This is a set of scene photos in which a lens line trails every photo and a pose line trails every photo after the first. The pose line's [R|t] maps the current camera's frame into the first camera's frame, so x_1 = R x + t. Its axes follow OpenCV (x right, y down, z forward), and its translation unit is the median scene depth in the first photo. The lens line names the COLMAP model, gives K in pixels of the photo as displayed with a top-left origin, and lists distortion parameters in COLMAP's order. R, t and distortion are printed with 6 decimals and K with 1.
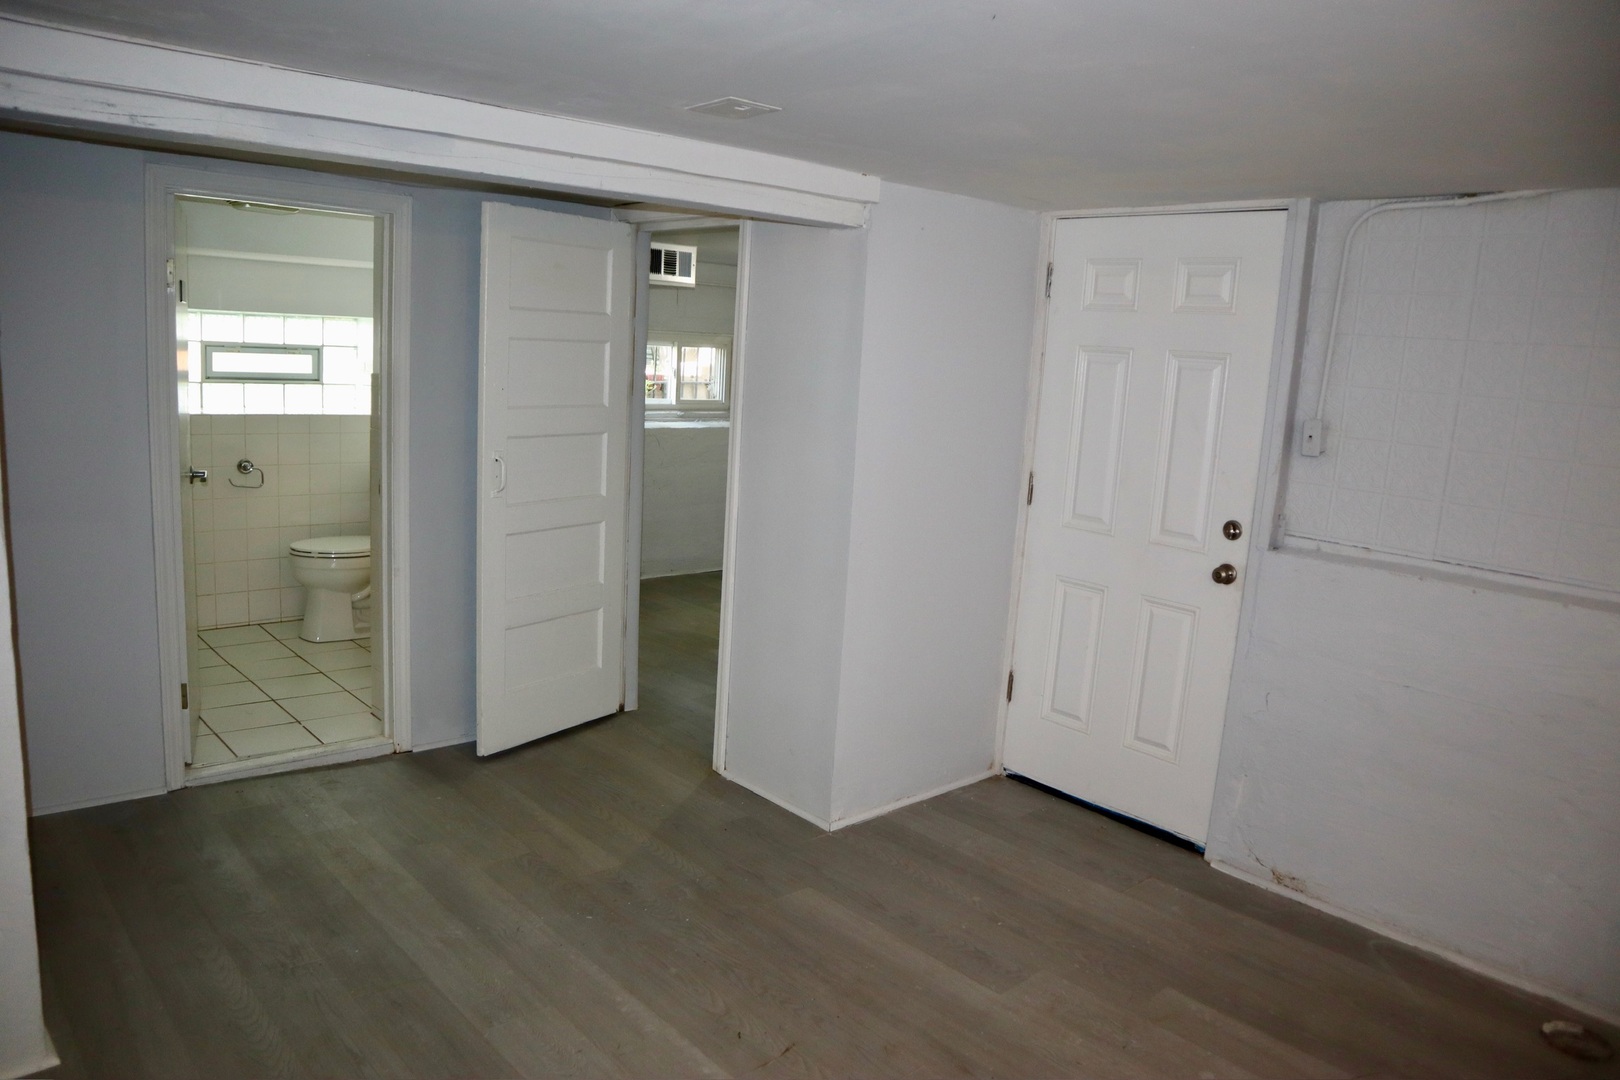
lens RADIAL K [[1123.6, 0, 809.1], [0, 1123.6, 536.9], [0, 0, 1]] dist [-0.067438, 0.009163]
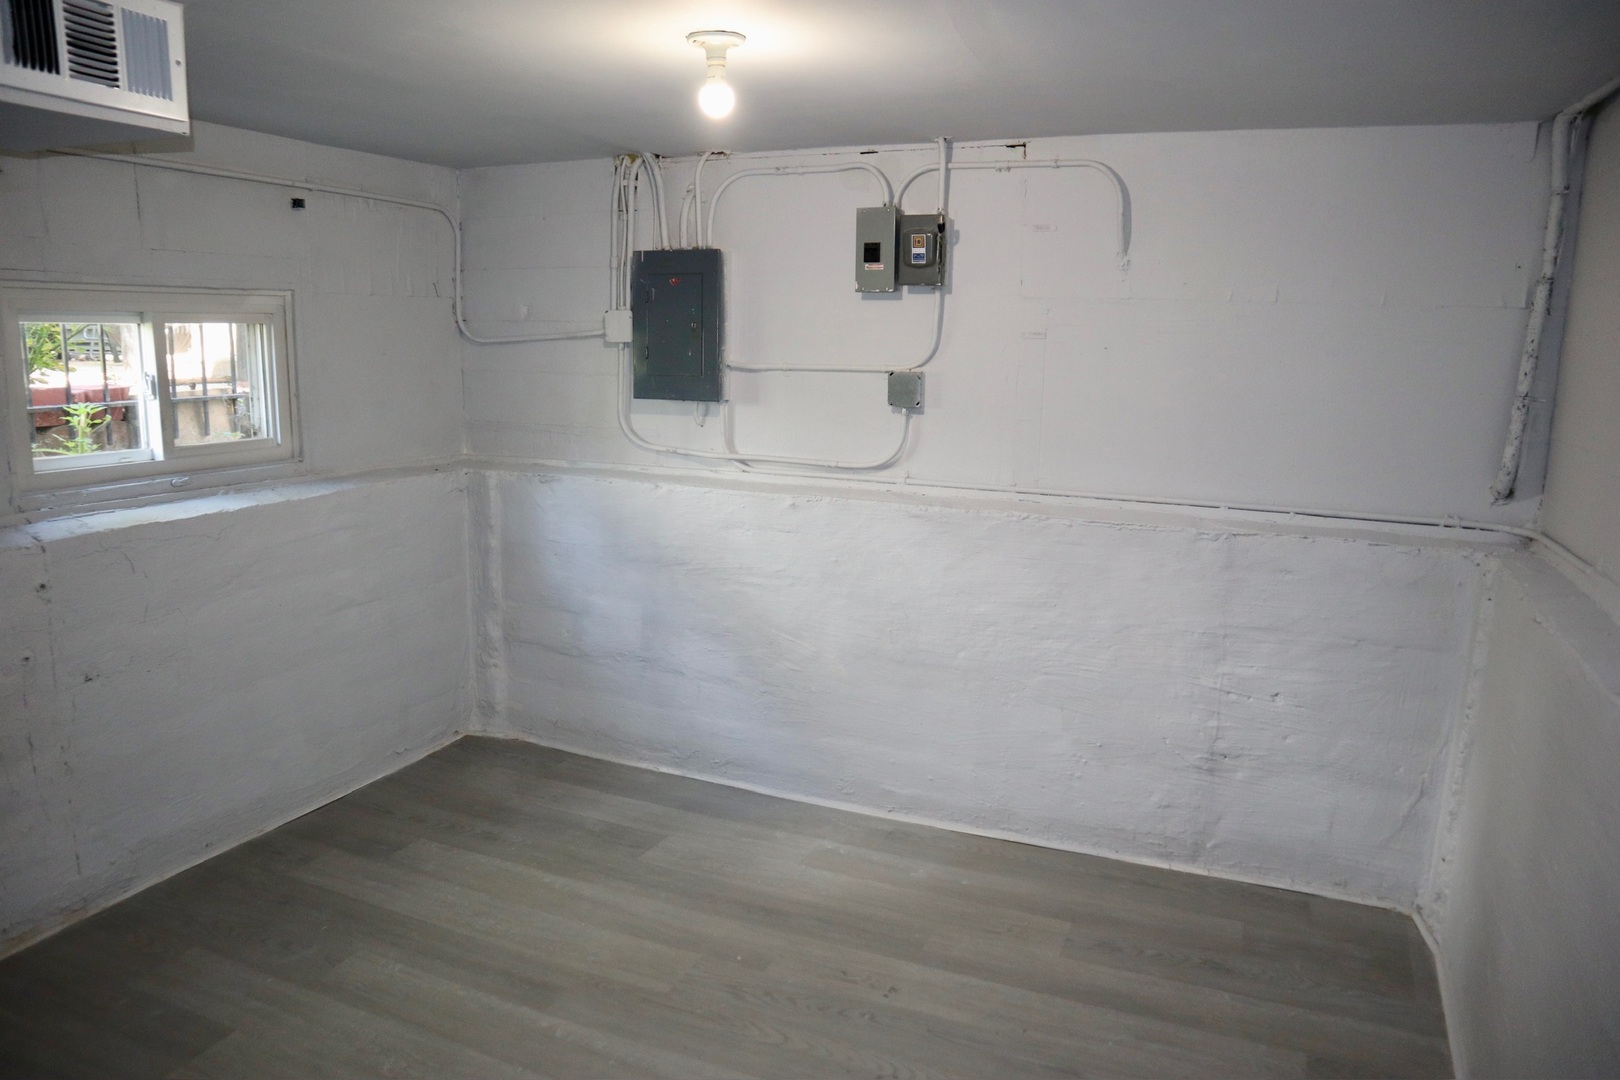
lens RADIAL K [[1123.6, 0, 806.8], [0, 1123.6, 548.6], [0, 0, 1]] dist [-0.067438, 0.009163]
pose [[0.916744, -0.109686, 0.384121, -0.057743], [0.092206, 0.993701, 0.063691, -0.086792], [-0.388687, -0.022970, 0.921083, 0.508338]]
